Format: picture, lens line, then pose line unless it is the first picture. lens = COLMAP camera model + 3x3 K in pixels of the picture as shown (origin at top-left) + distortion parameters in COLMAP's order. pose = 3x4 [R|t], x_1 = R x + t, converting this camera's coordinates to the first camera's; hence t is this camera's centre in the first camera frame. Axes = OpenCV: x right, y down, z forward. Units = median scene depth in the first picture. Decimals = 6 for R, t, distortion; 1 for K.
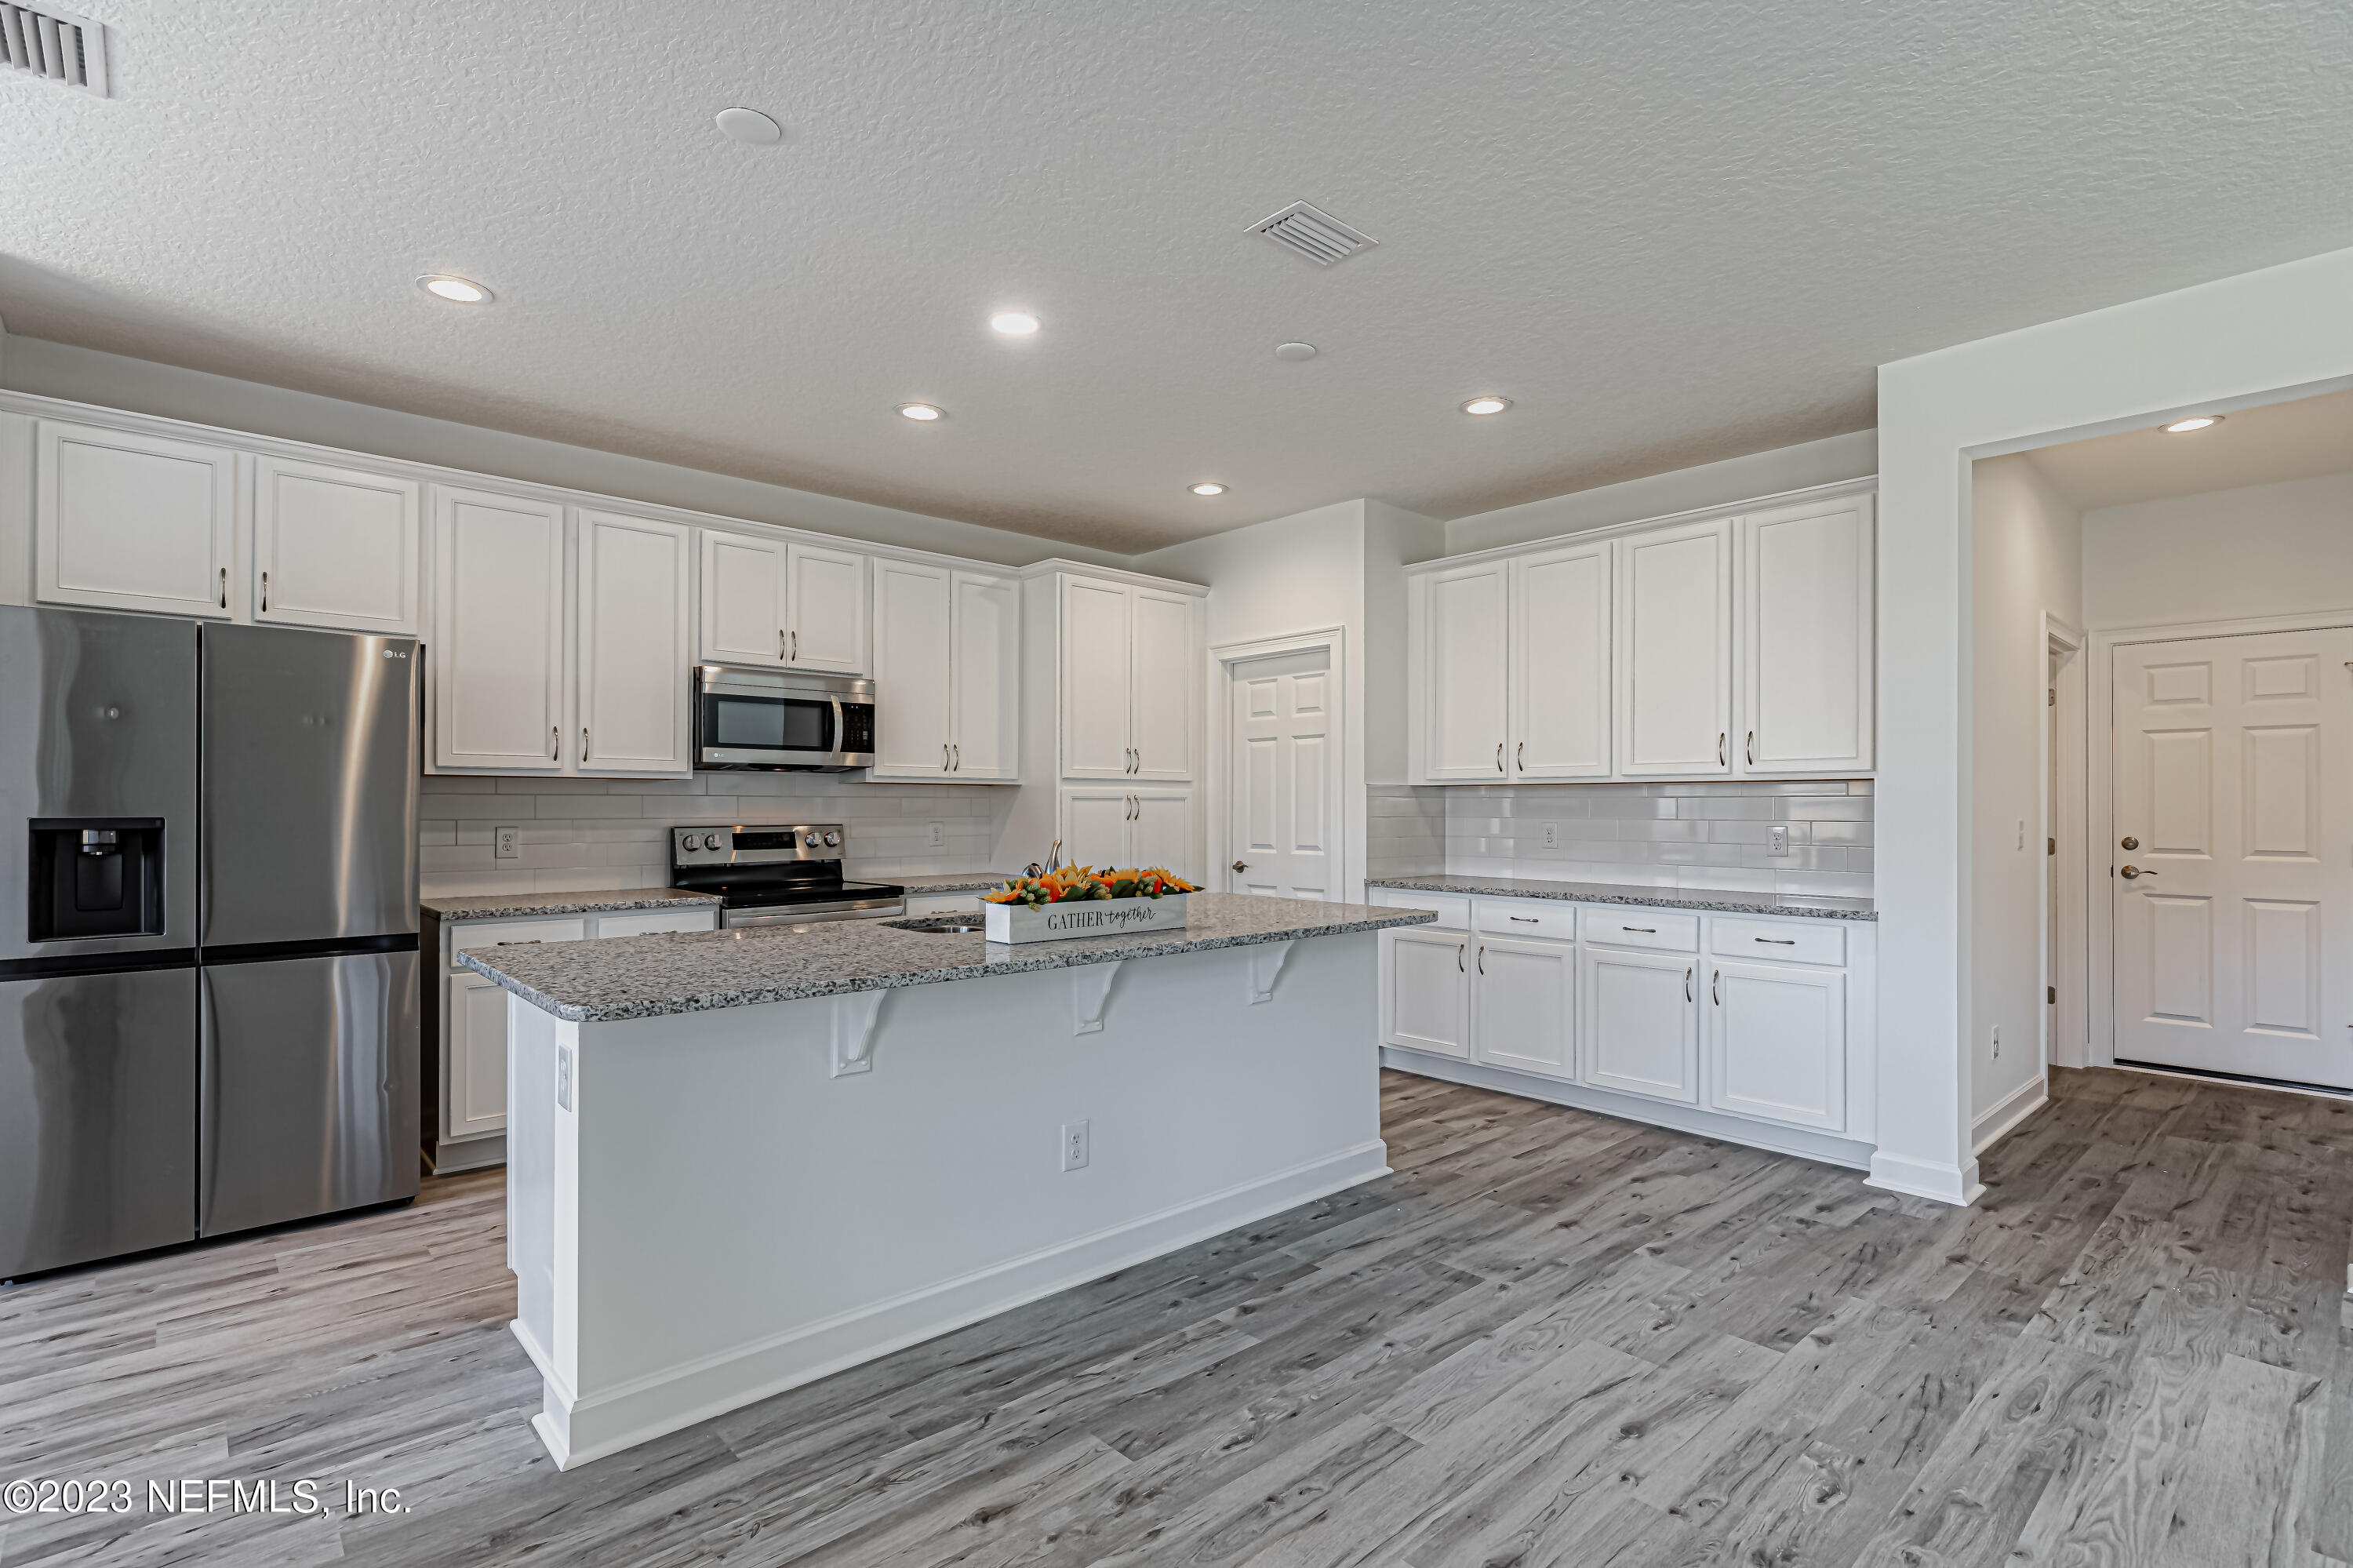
lens RADIAL K [[1111.8, 0, 1176.5], [0, 1111.8, 784.0], [0, 0, 1]] dist [0.002679, 0.000496]
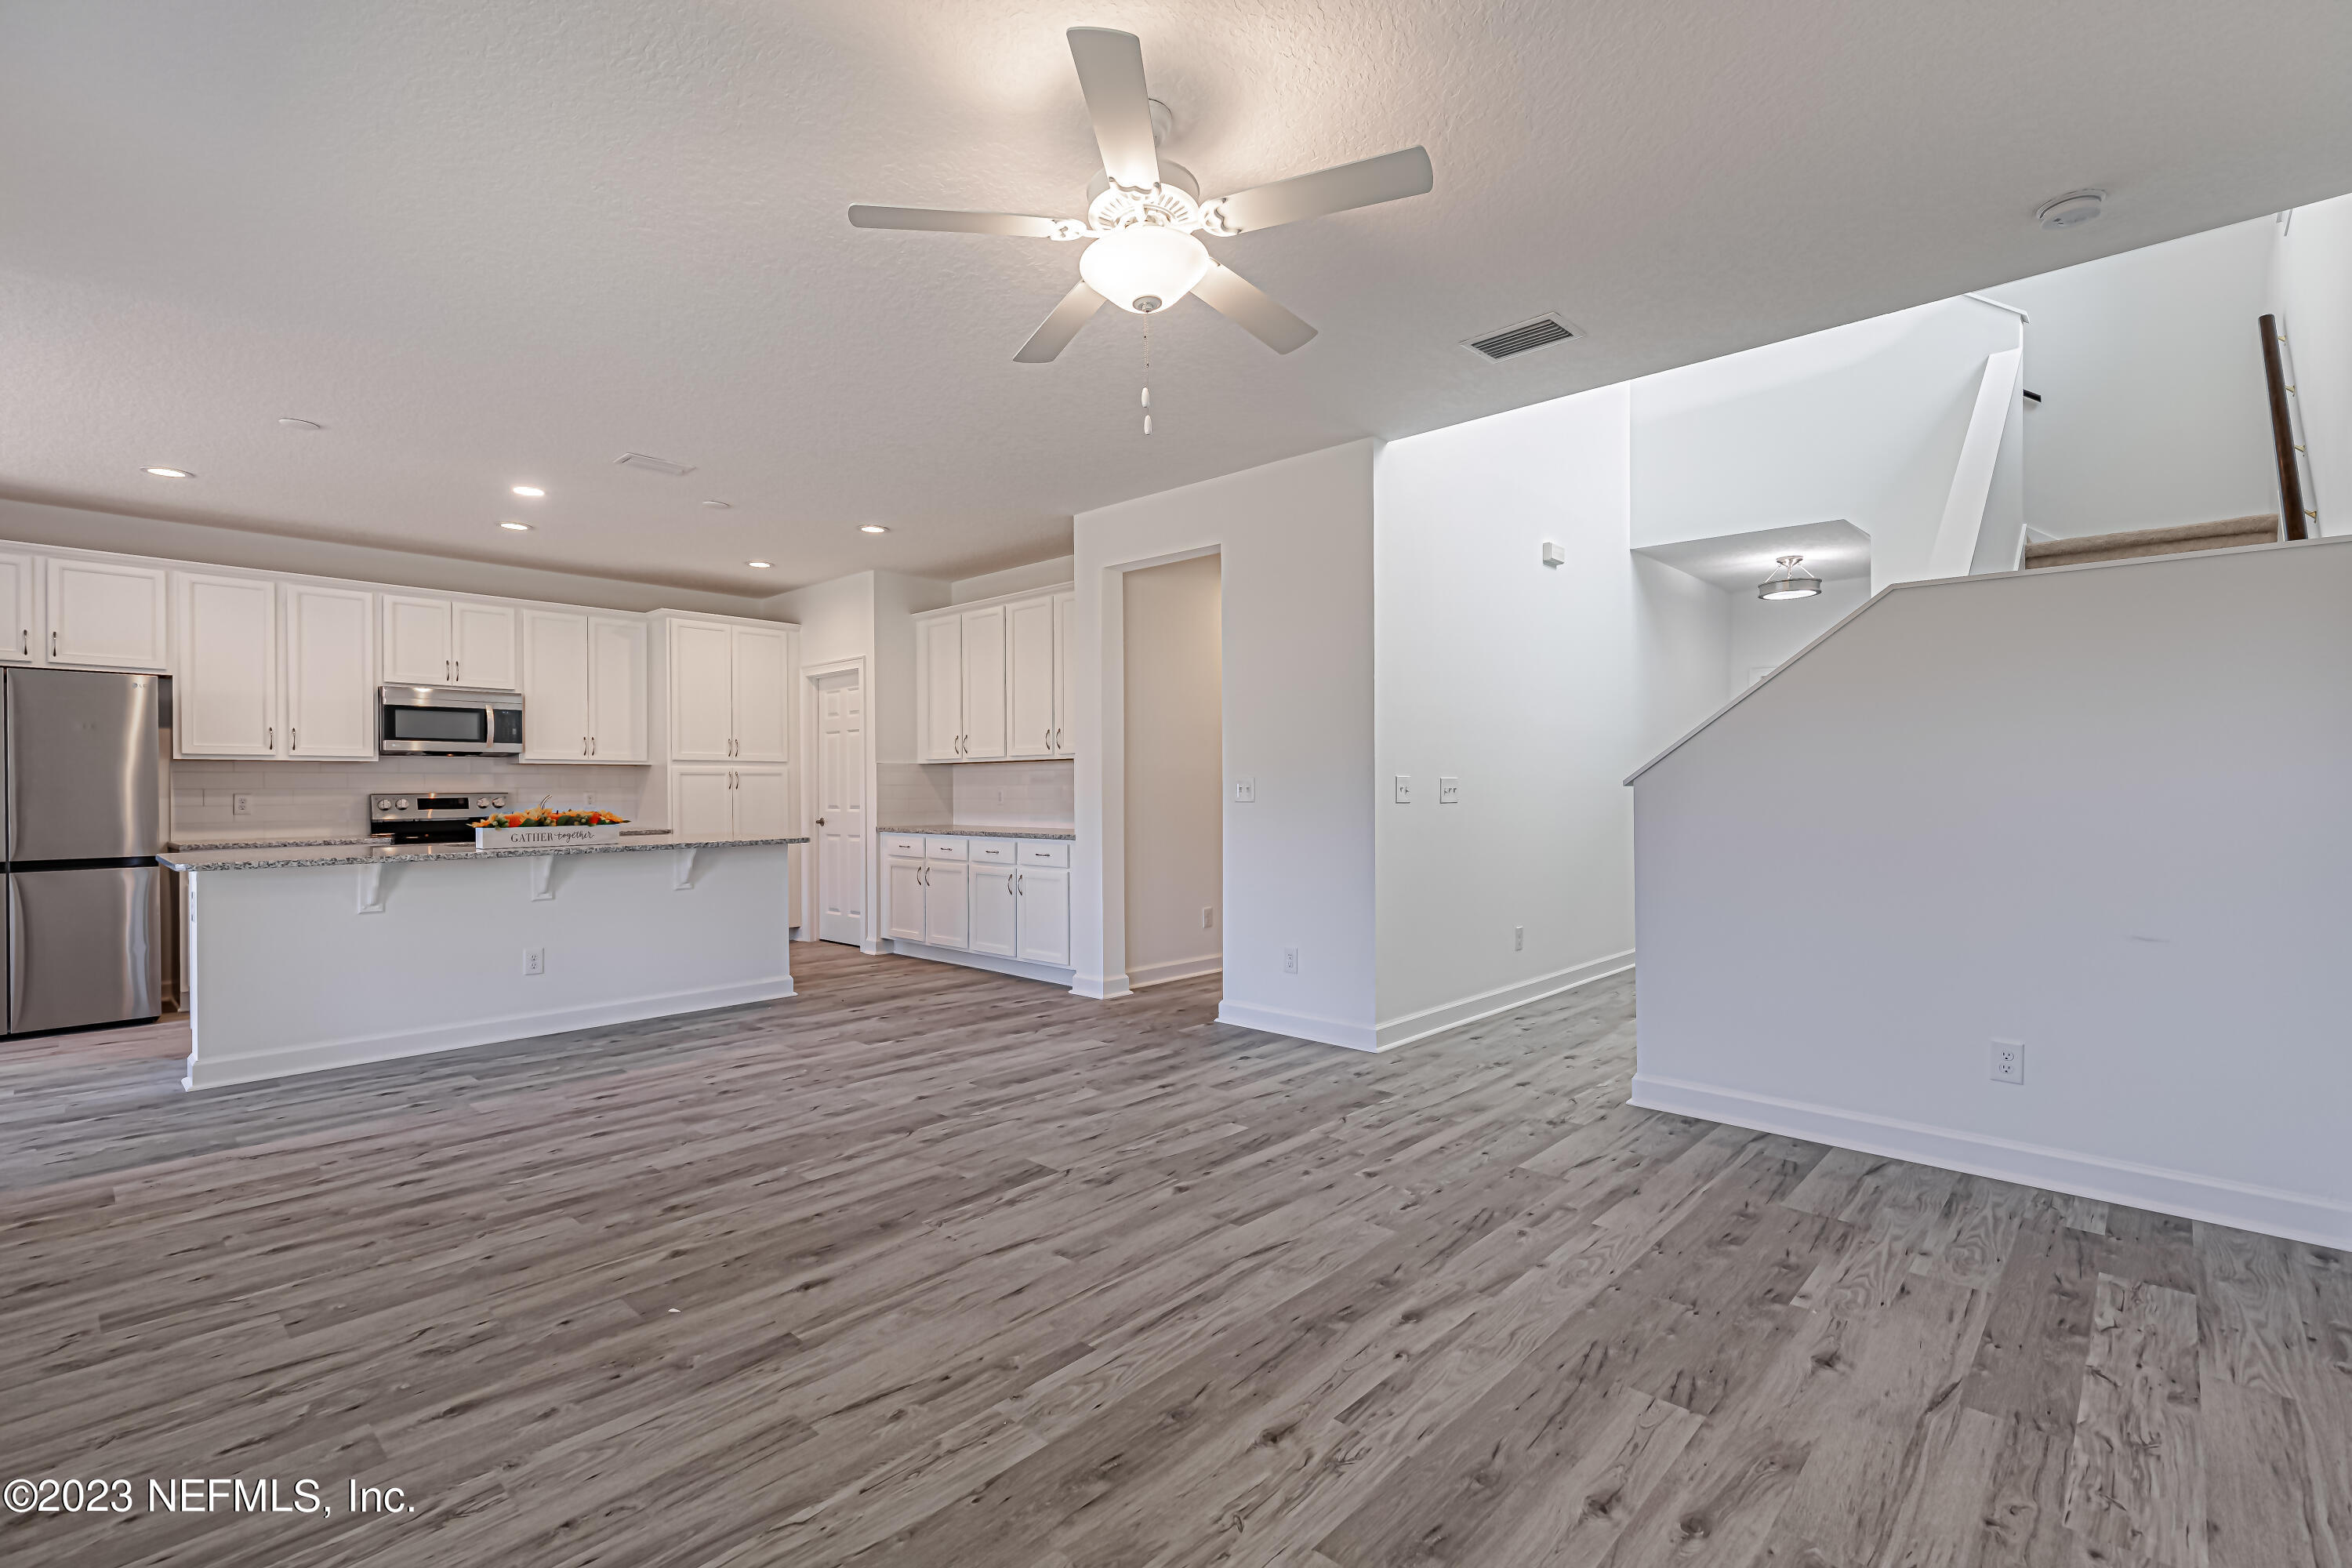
lens RADIAL K [[1028.4, 0, 1136.4], [0, 1028.4, 788.2], [0, 0, 1]] dist [0.002519, 0.000215]
pose [[0.997028, -0.007261, 0.076701, 0.515798], [0.005617, 0.999750, 0.021625, 0.007648], [-0.076839, -0.021130, 0.996820, -0.501957]]
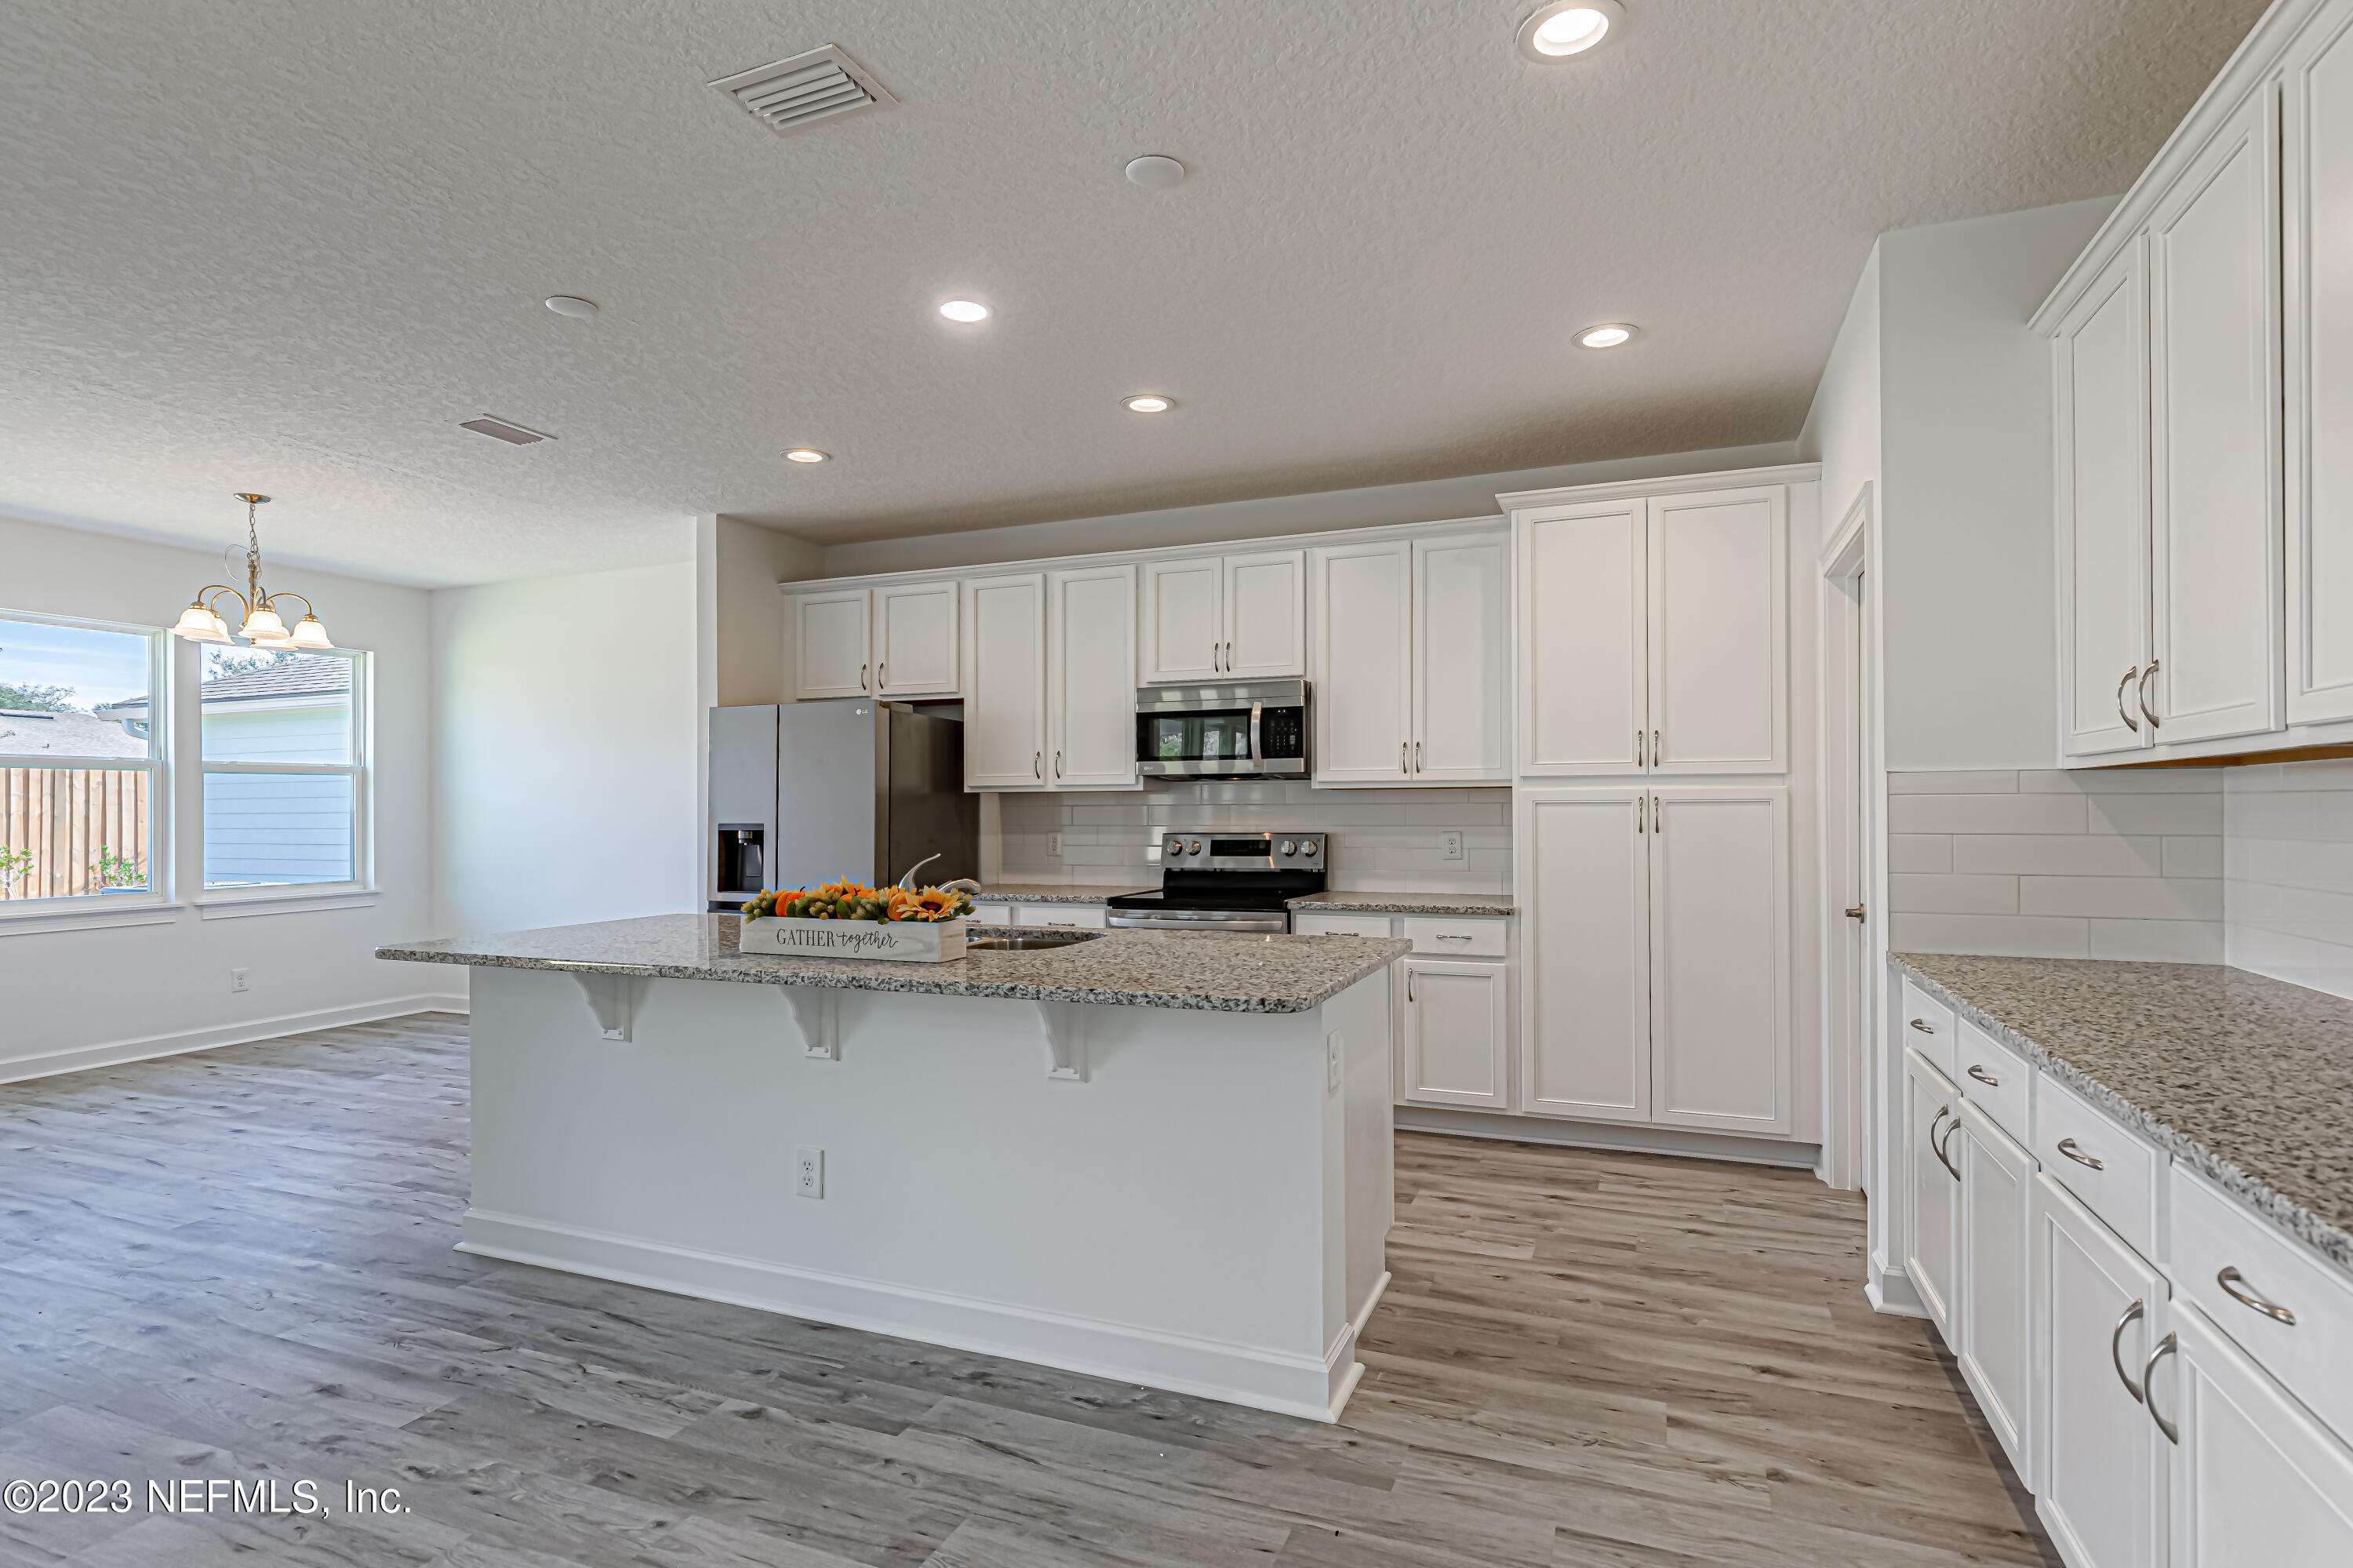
lens RADIAL K [[1104.2, 0, 1187.9], [0, 1104.2, 799.6], [0, 0, 1]] dist [-0.001112, -0.000420]
pose [[0.451398, -0.013108, -0.892226, 0.612246], [0.022910, 0.999733, -0.003097, 0.009595], [0.892028, -0.019043, 0.451578, 0.584190]]
